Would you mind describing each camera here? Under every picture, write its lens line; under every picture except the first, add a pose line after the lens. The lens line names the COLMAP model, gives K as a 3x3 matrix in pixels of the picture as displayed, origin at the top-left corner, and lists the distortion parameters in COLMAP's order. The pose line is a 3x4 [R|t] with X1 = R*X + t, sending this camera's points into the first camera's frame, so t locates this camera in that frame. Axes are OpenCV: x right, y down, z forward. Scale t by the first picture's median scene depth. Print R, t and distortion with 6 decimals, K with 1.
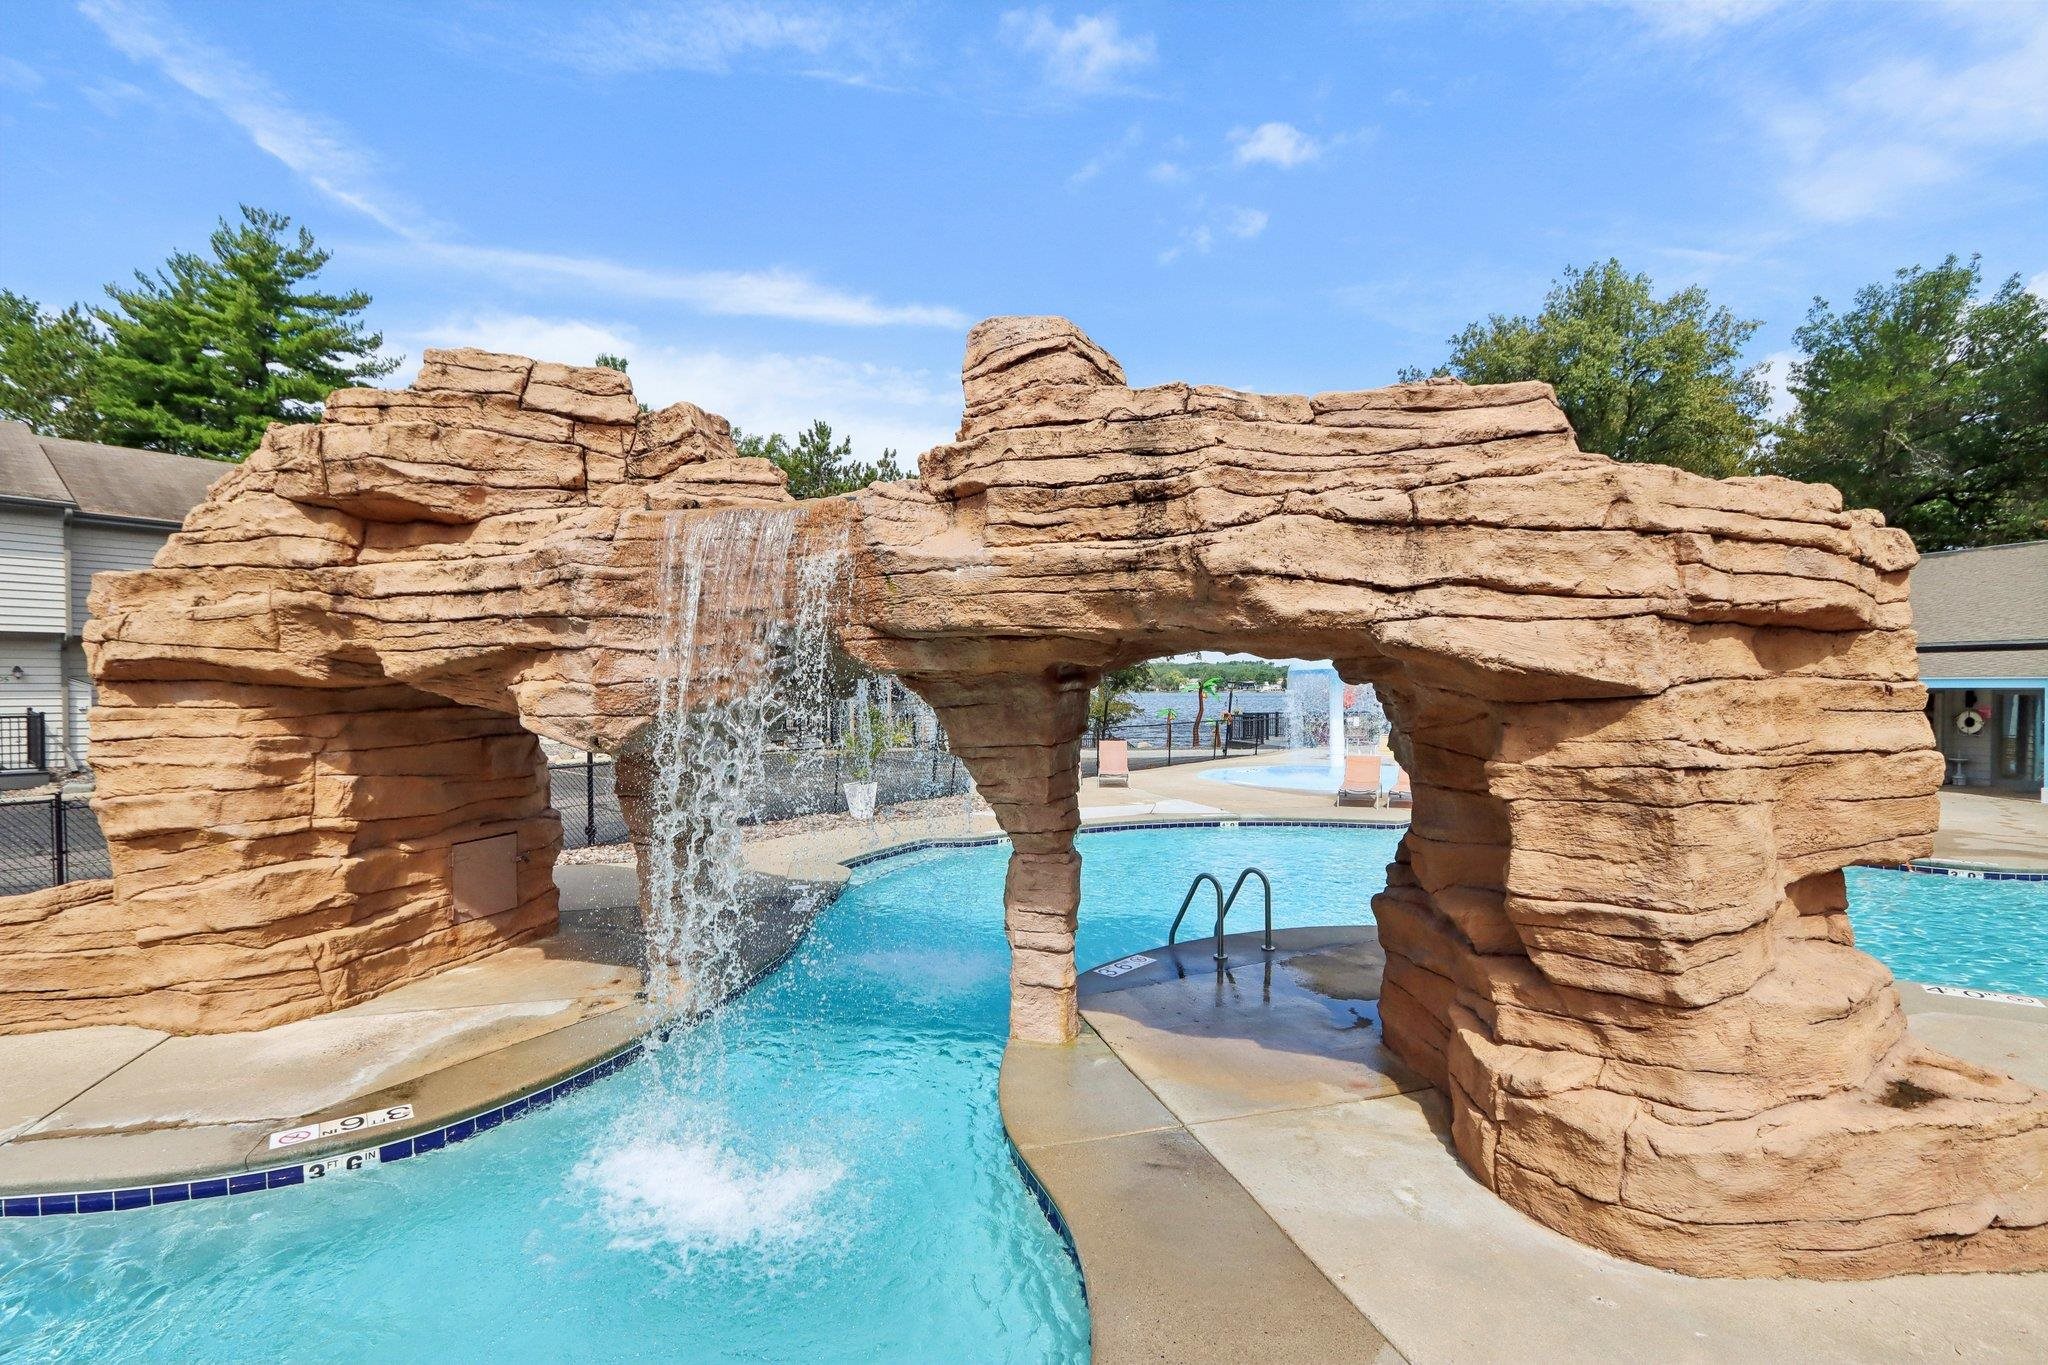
lens RADIAL K [[973.1, 0, 978.5], [0, 973.1, 699.5], [0, 0, 1]] dist [-0.017136, 0.000477]
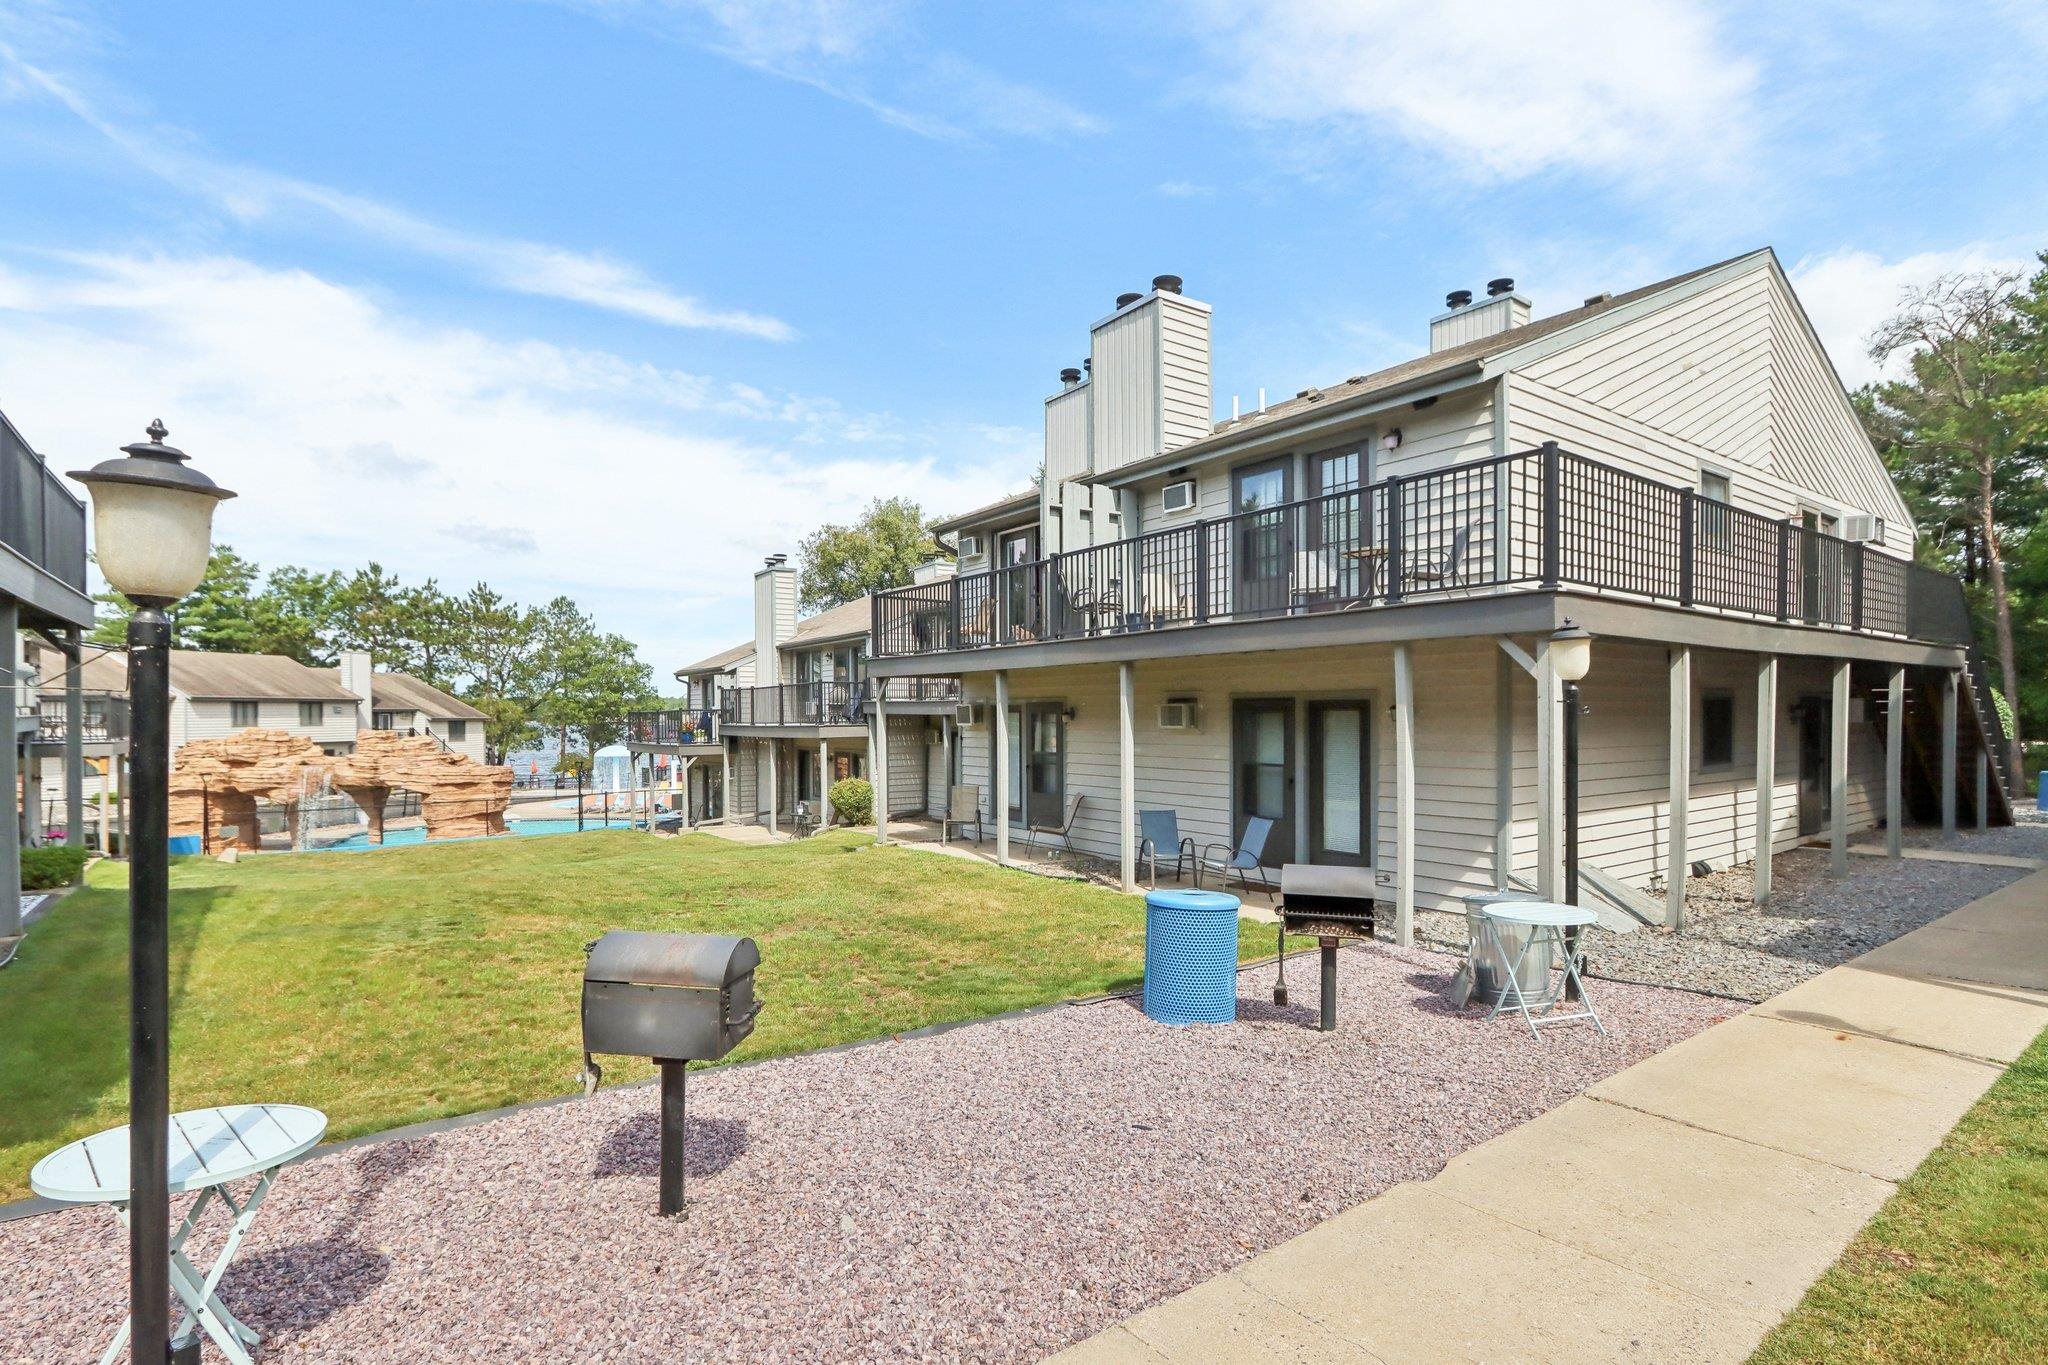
lens RADIAL K [[996.7, 0, 1027.7], [0, 996.7, 699.8], [0, 0, 1]] dist [-0.023170, 0.000073]
pose [[0.922810, 0.001317, 0.385252, 1.852188], [0.007556, 0.999740, -0.021516, -0.524320], [-0.385180, 0.022767, 0.922560, -7.895130]]
